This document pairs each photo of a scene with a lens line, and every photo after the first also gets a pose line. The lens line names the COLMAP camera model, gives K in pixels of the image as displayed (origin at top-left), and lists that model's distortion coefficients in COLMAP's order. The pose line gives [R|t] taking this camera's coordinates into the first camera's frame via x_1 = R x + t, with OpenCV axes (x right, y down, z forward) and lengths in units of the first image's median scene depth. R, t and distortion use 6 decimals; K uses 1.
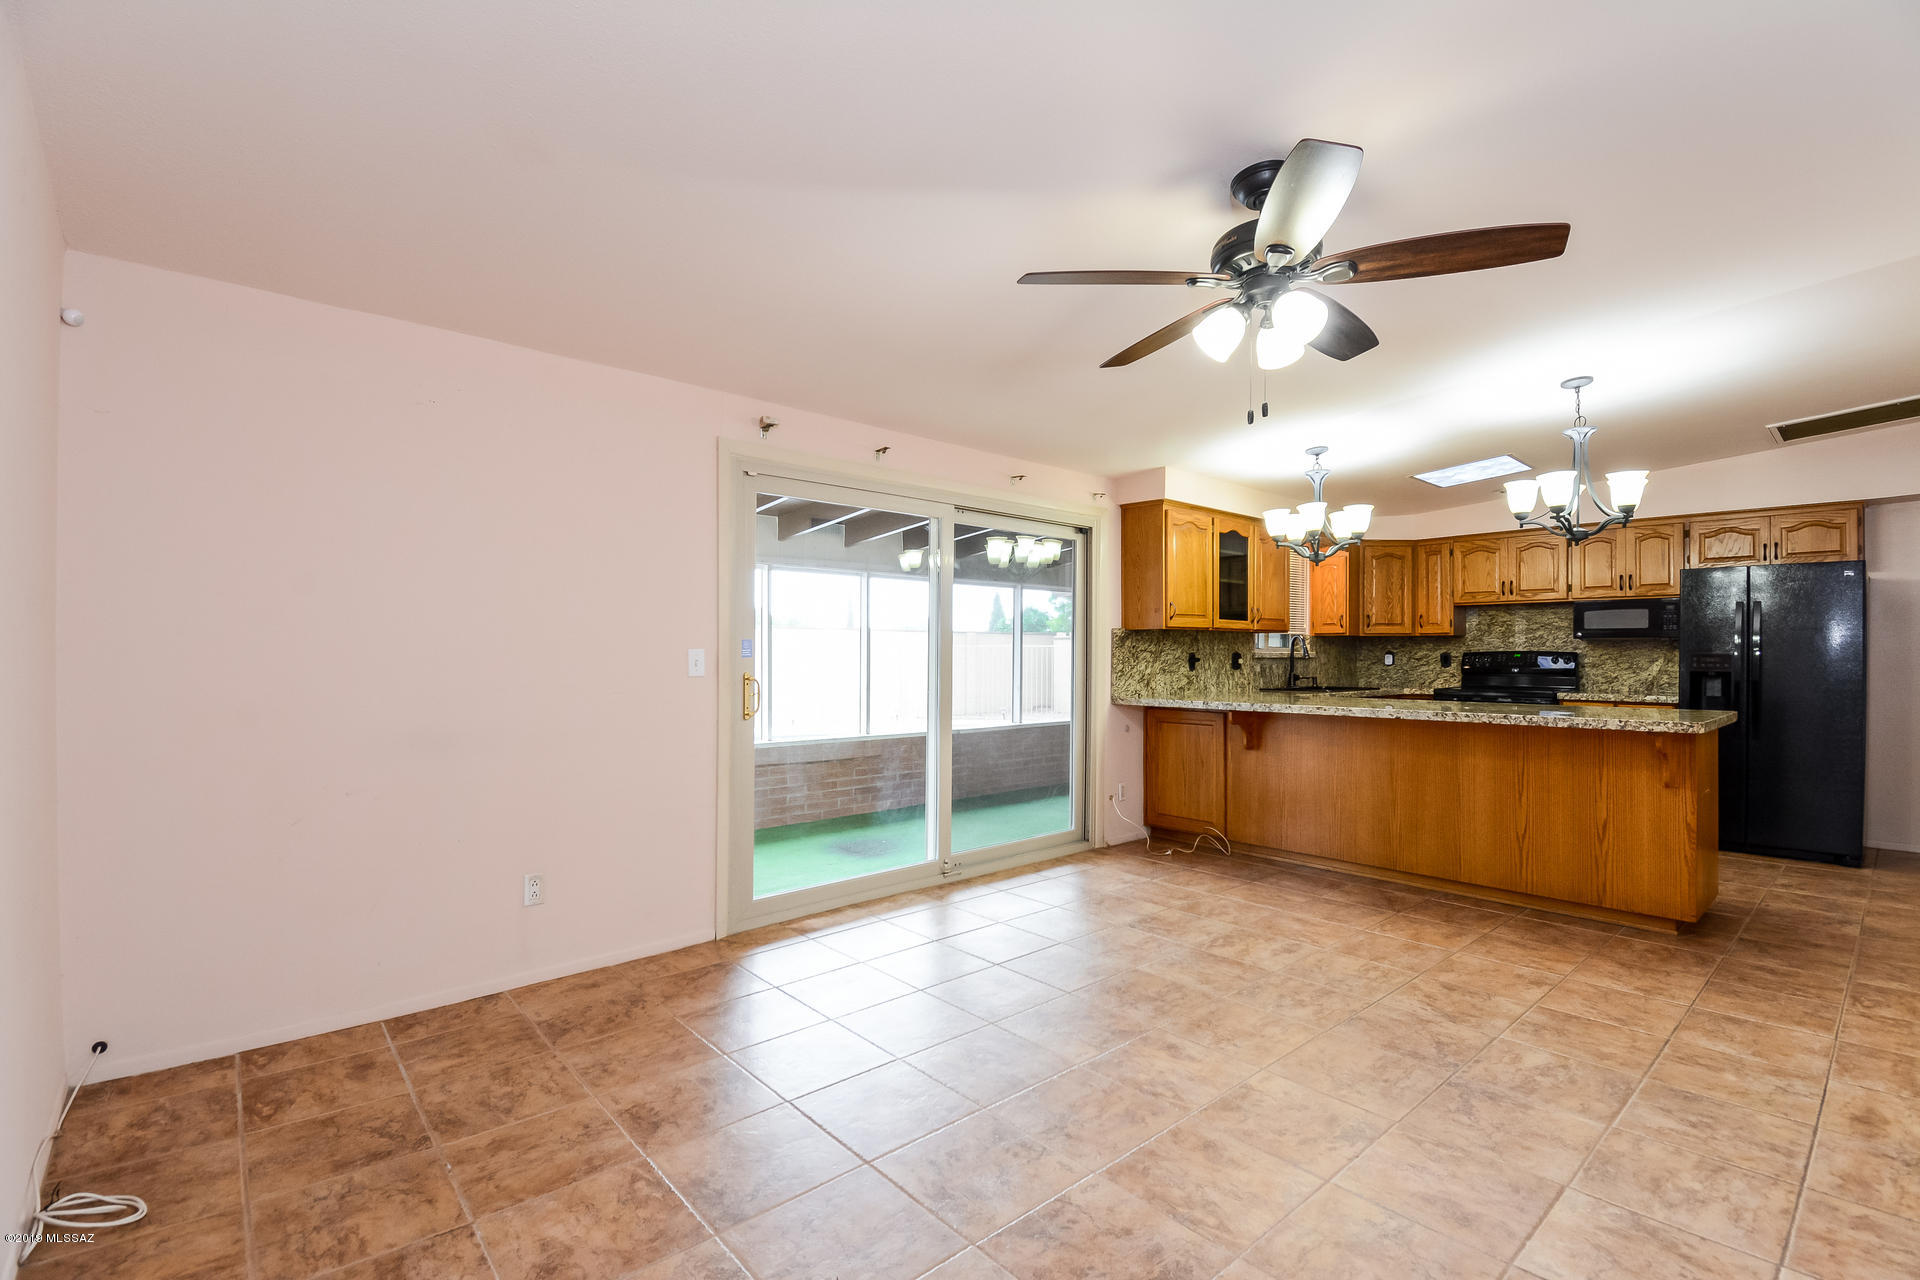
lens RADIAL K [[848.6, 0, 991.6], [0, 848.6, 654.0], [0, 0, 1]] dist [0.020979, -0.006014]
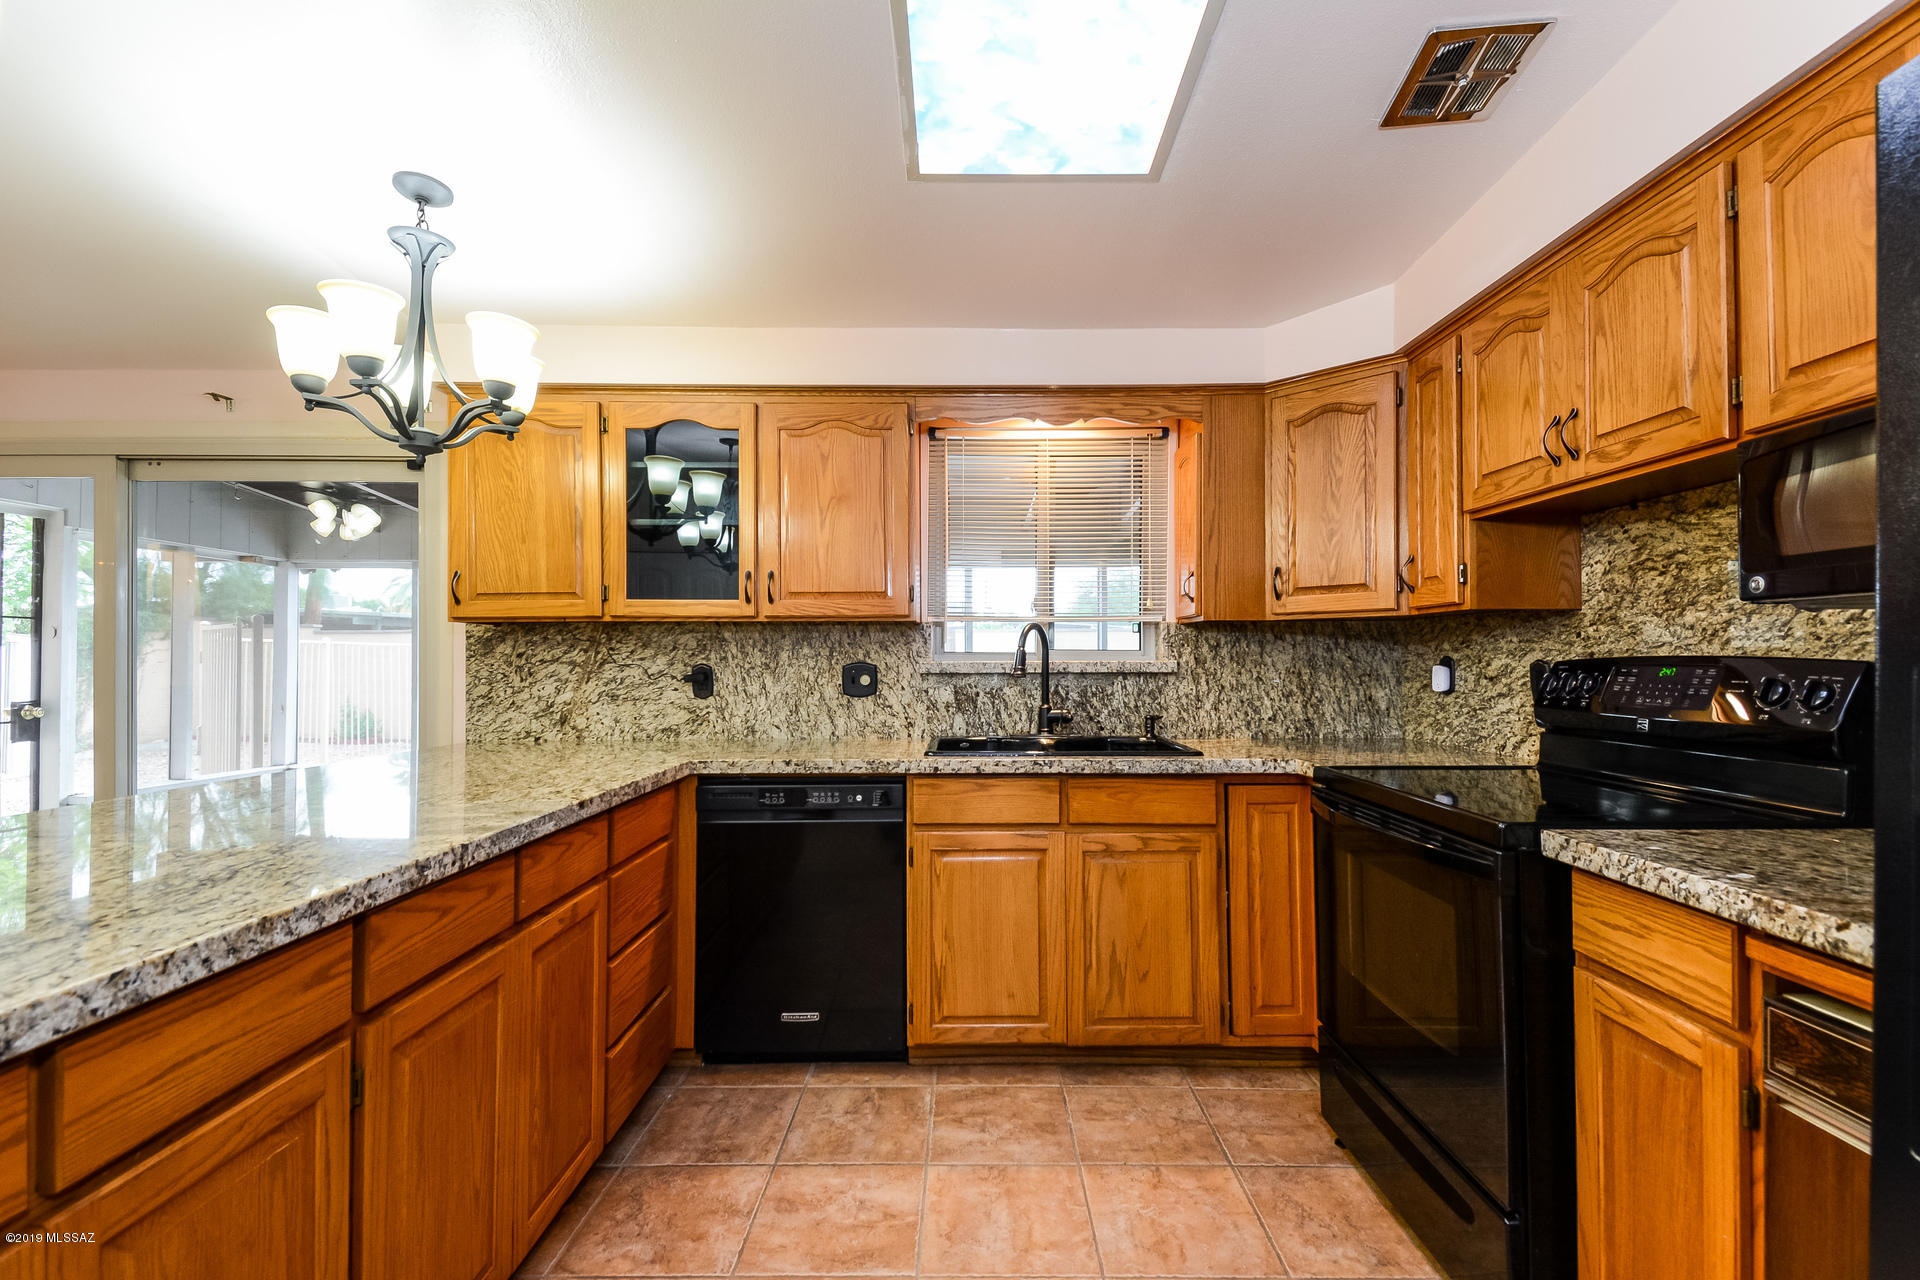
lens RADIAL K [[848.6, 0, 944.5], [0, 848.6, 648.7], [0, 0, 1]] dist [0.020979, -0.006014]
pose [[0.726869, -0.010389, -0.686697, 0.788271], [0.005220, 0.999940, -0.009602, -0.005797], [0.686756, 0.003395, 0.726880, 0.790796]]
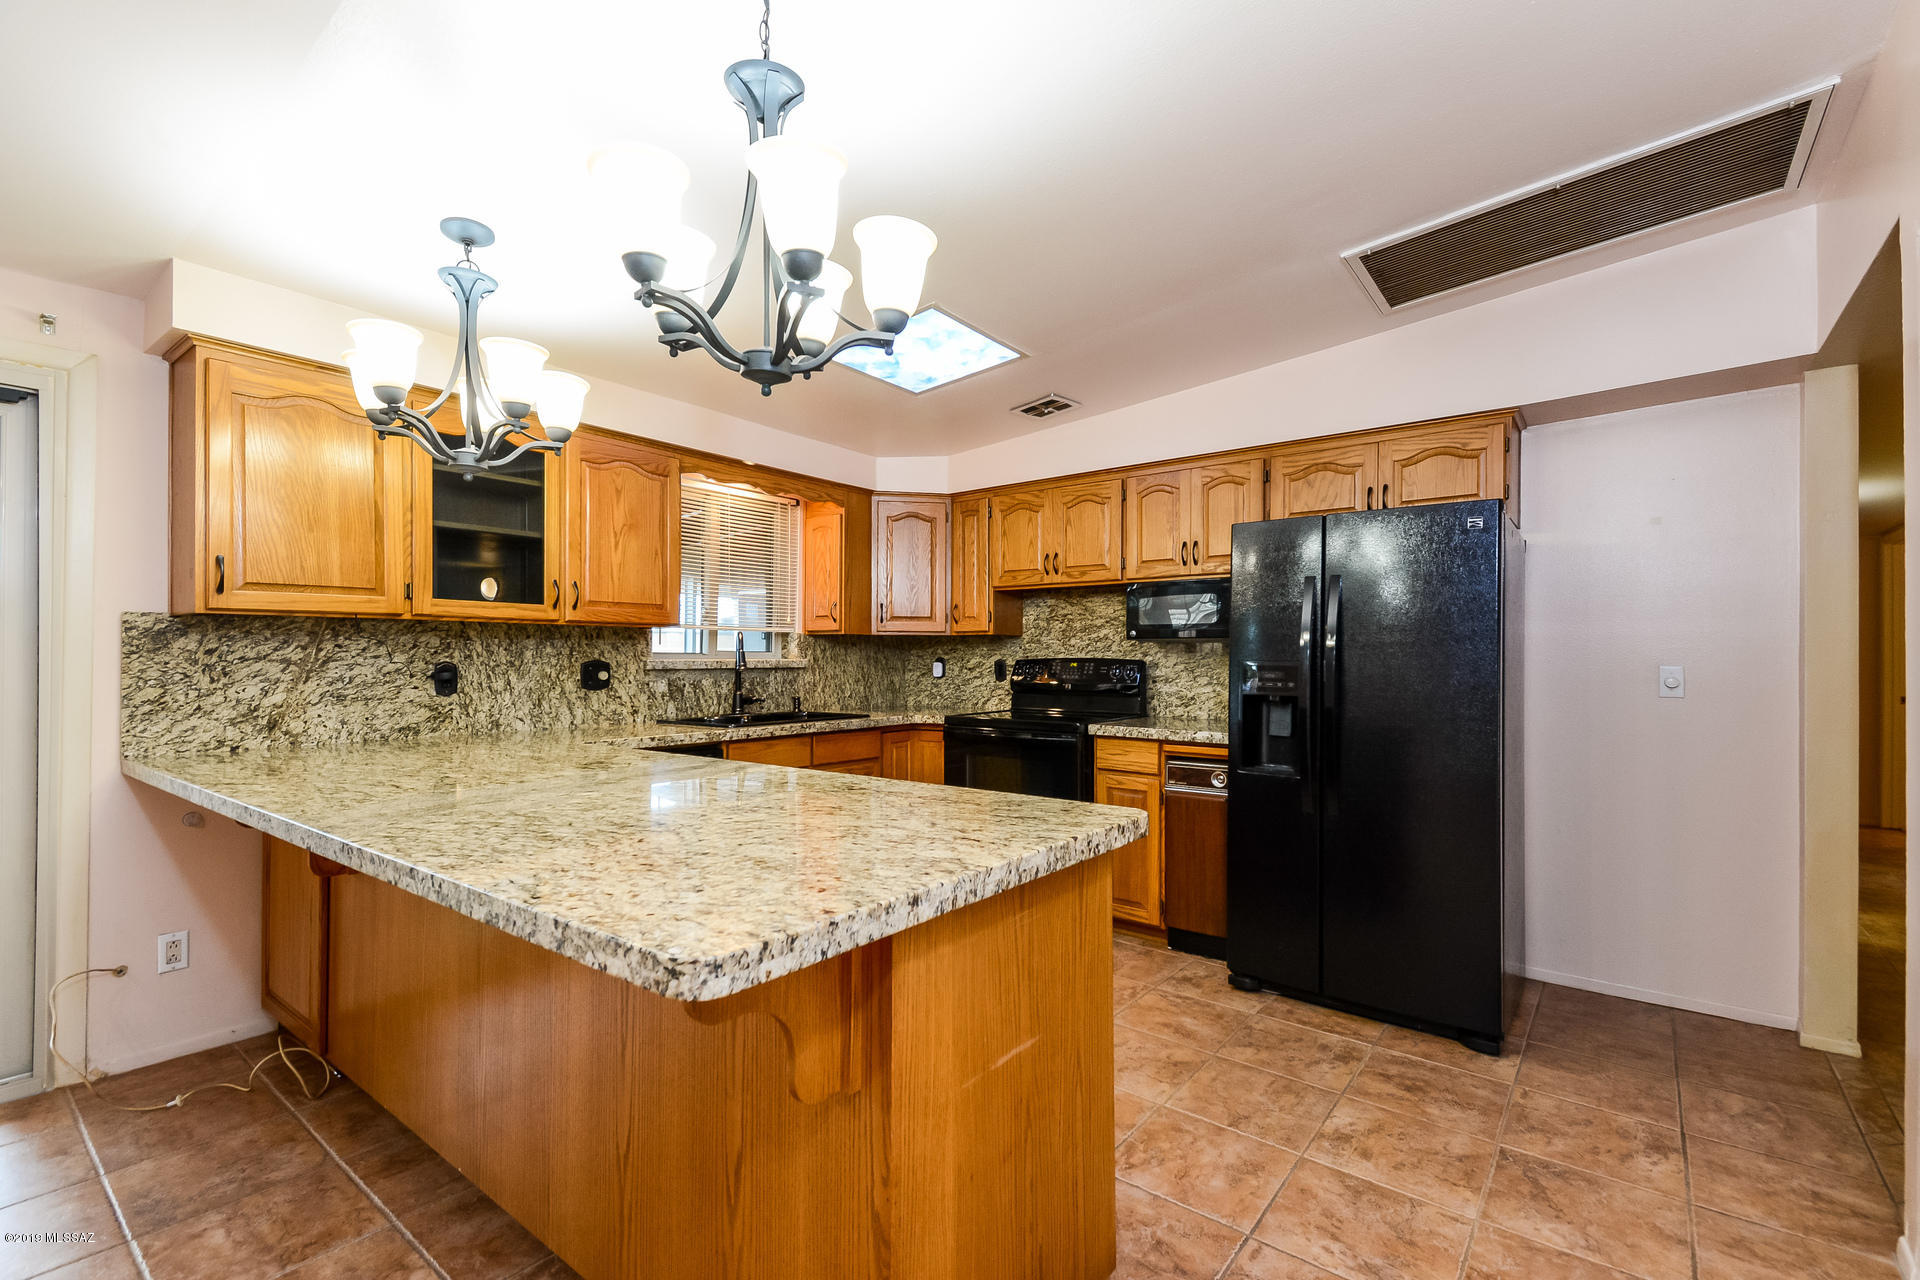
lens RADIAL K [[848.6, 0, 975.9], [0, 848.6, 651.6], [0, 0, 1]] dist [0.020979, -0.006014]
pose [[0.984774, 0.002552, 0.173819, 0.524189], [-0.001946, 0.999991, -0.003654, -0.007590], [-0.173827, 0.003260, 0.984771, 0.442265]]
